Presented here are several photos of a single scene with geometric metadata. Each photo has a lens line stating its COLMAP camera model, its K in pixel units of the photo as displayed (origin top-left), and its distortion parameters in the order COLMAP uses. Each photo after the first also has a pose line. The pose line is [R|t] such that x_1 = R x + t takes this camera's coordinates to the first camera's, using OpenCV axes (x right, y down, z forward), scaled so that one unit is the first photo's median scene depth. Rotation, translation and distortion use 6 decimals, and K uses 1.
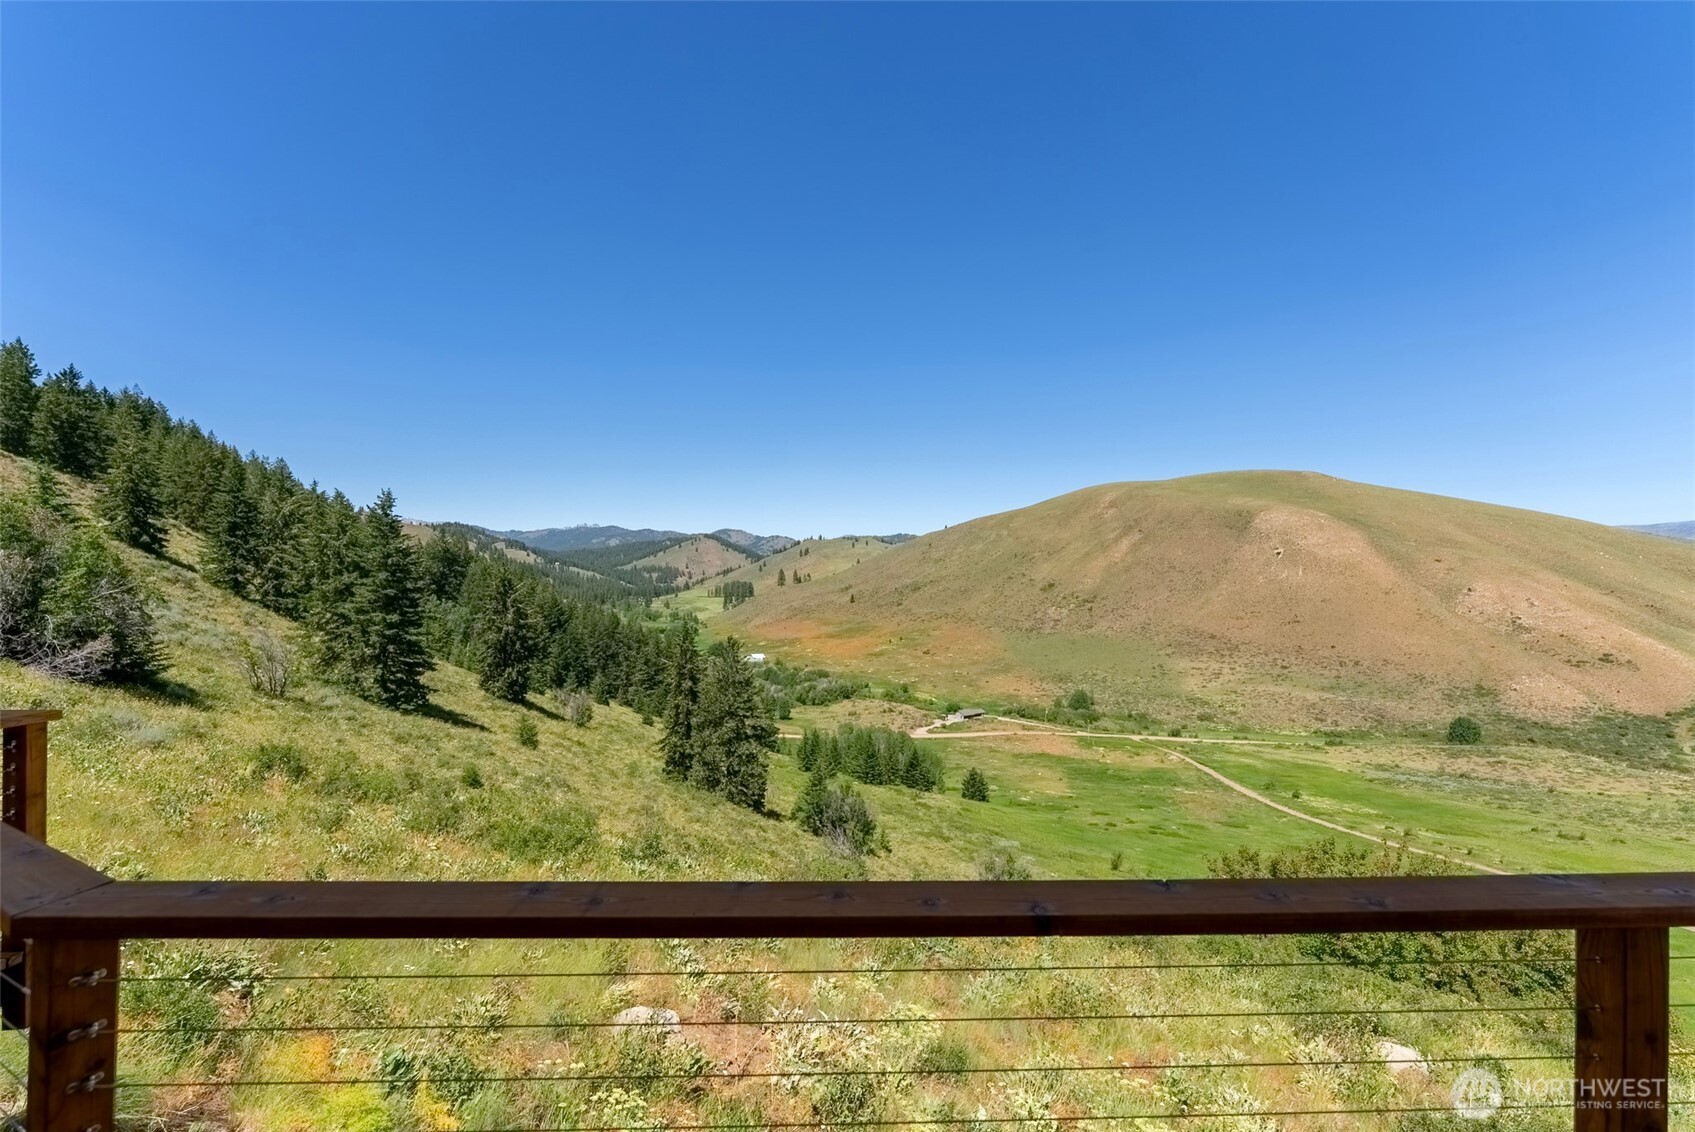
lens RADIAL K [[734.0, 0, 858.2], [0, 734.0, 566.9], [0, 0, 1]] dist [0.007121, -0.003079]
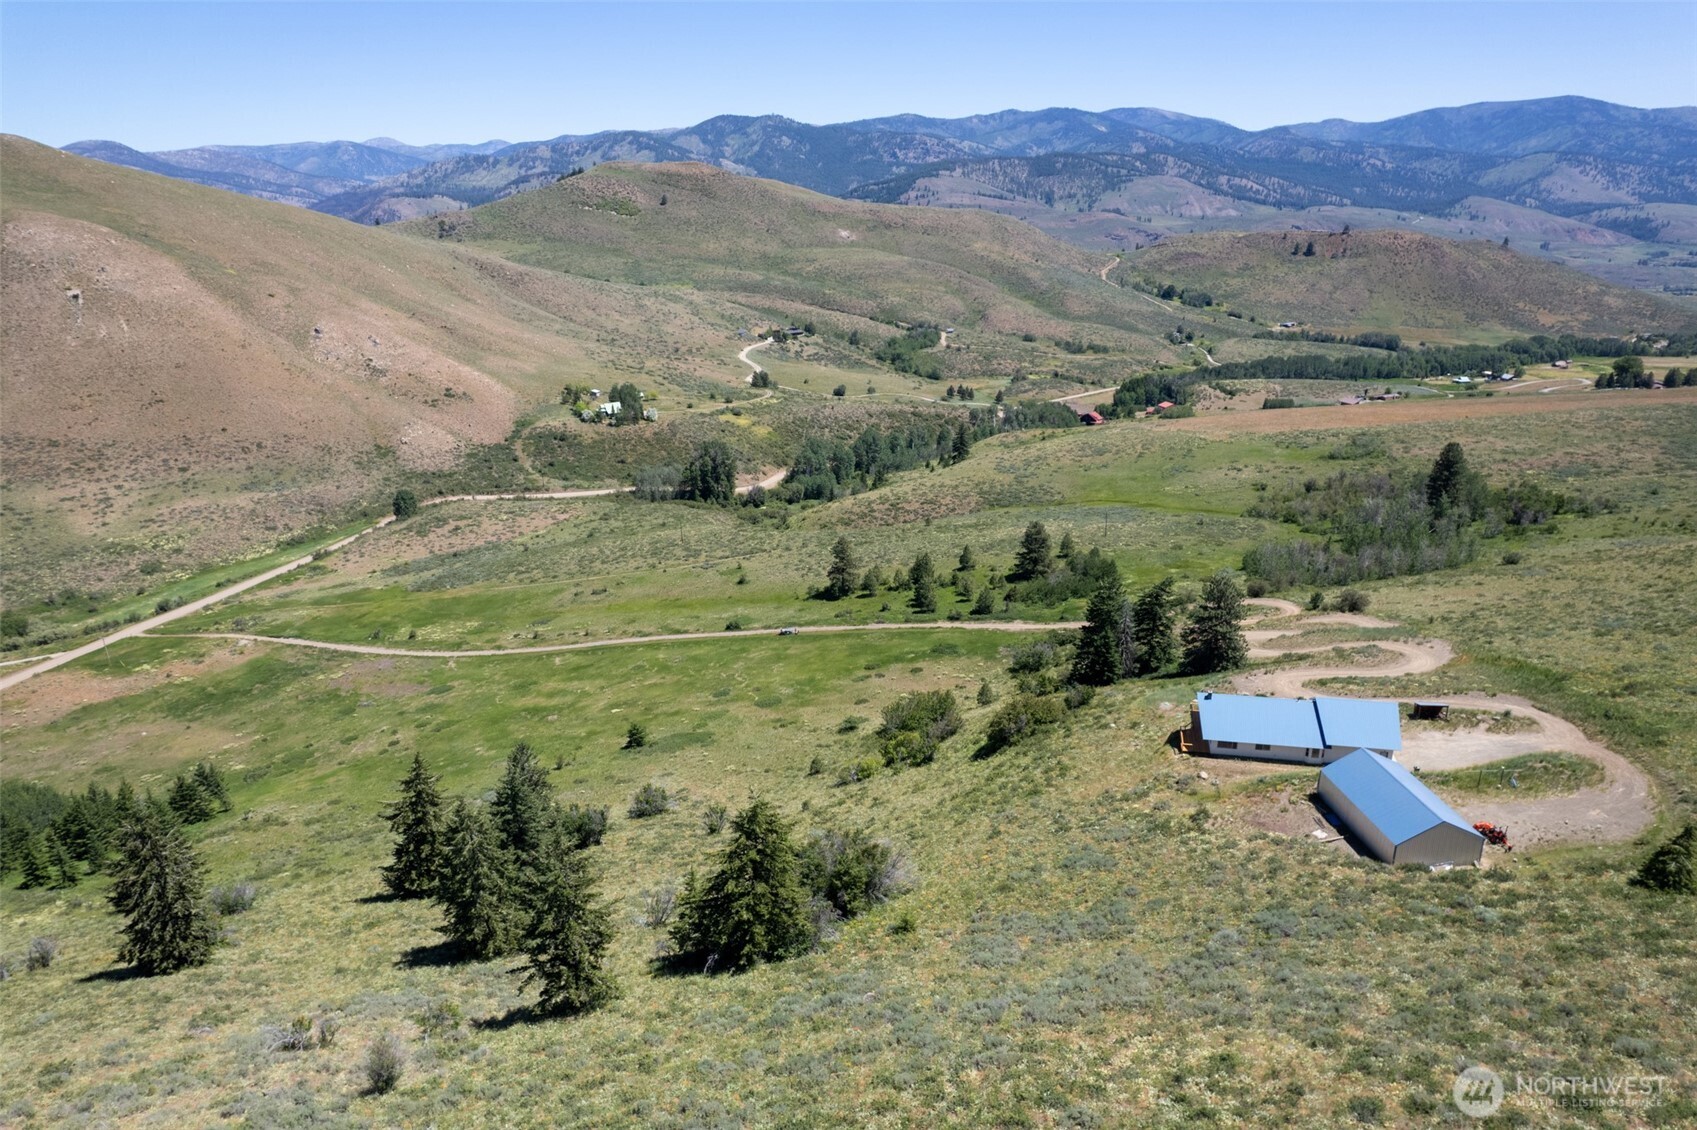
lens RADIAL K [[1060.5, 0, 834.8], [0, 1060.5, 555.8], [0, 0, 1]] dist [-0.073891, 0.057330]
pose [[0.273907, -0.320545, 0.906767, -0.279191], [0.010966, 0.943803, 0.330325, -0.141079], [-0.961694, -0.080535, 0.262030, 0.028872]]
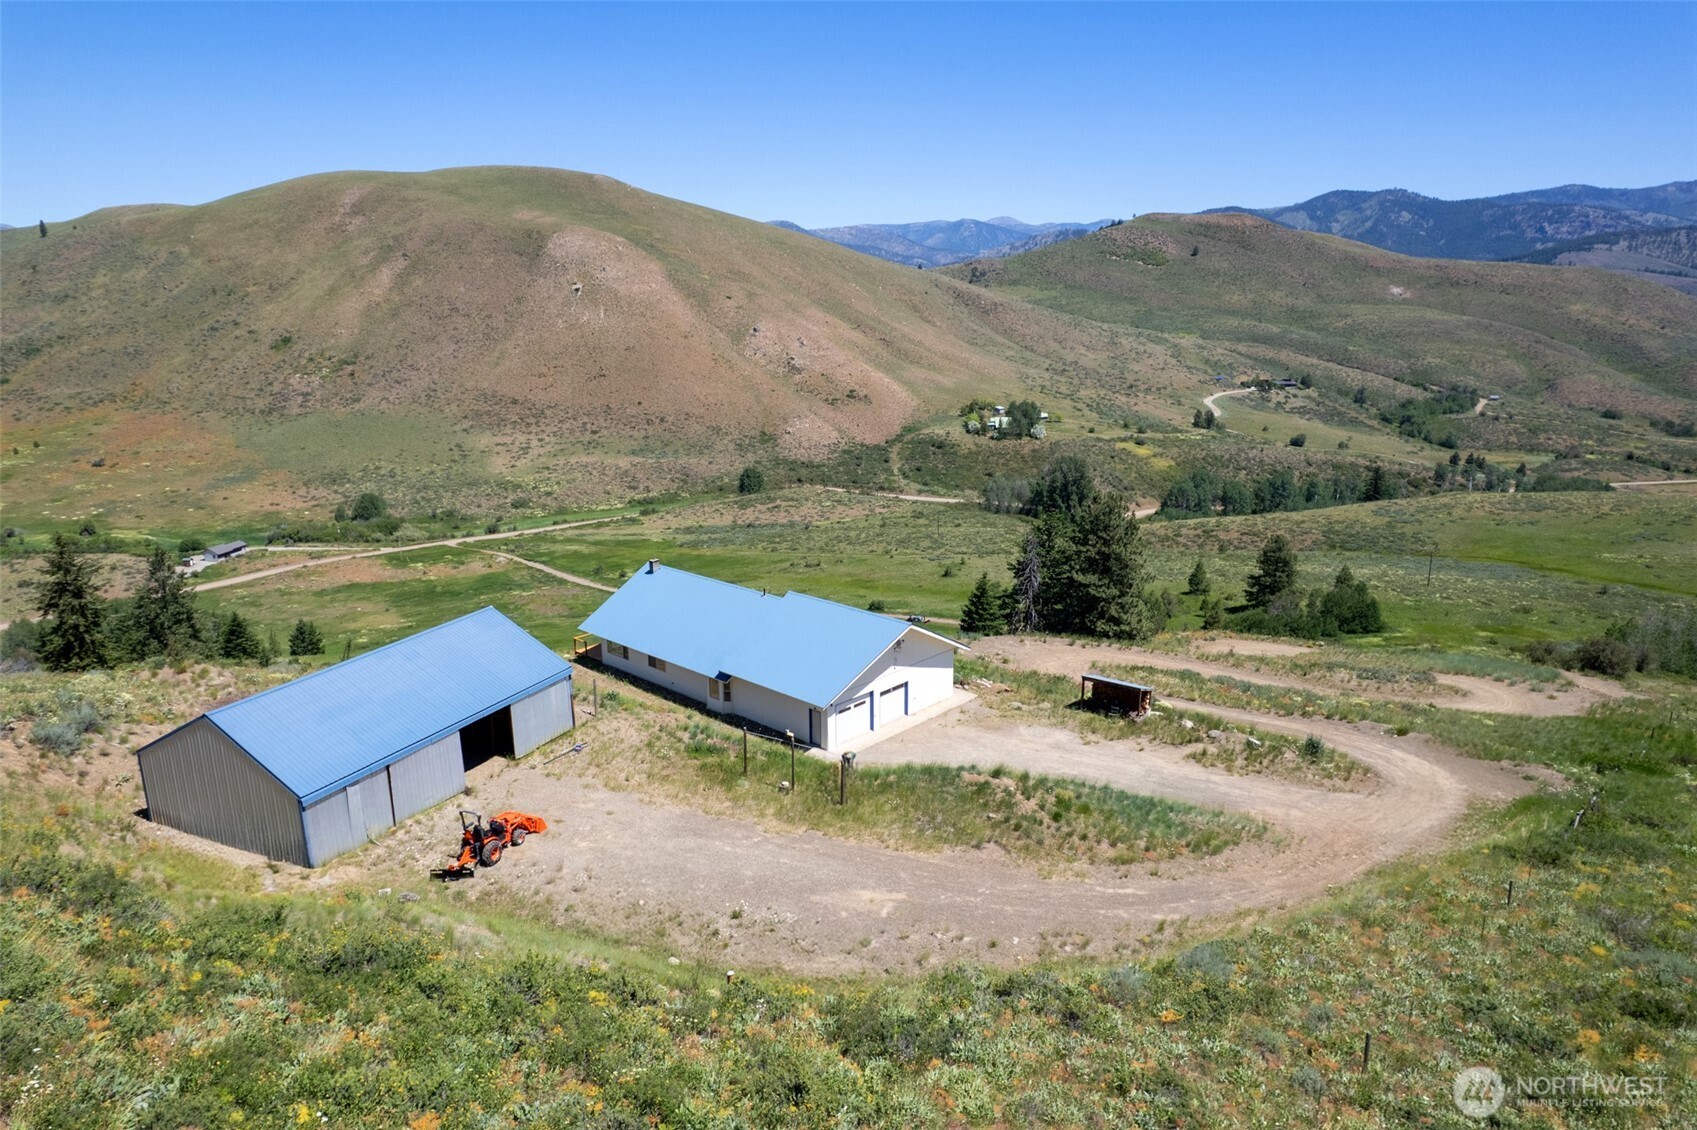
lens RADIAL K [[1060.5, 0, 851.5], [0, 1060.5, 564.8], [0, 0, 1]] dist [-0.073891, 0.057330]
pose [[0.715057, -0.191861, 0.672222, -0.085858], [0.006009, 0.963252, 0.268533, -0.050394], [-0.699040, -0.187977, 0.689933, -0.124663]]
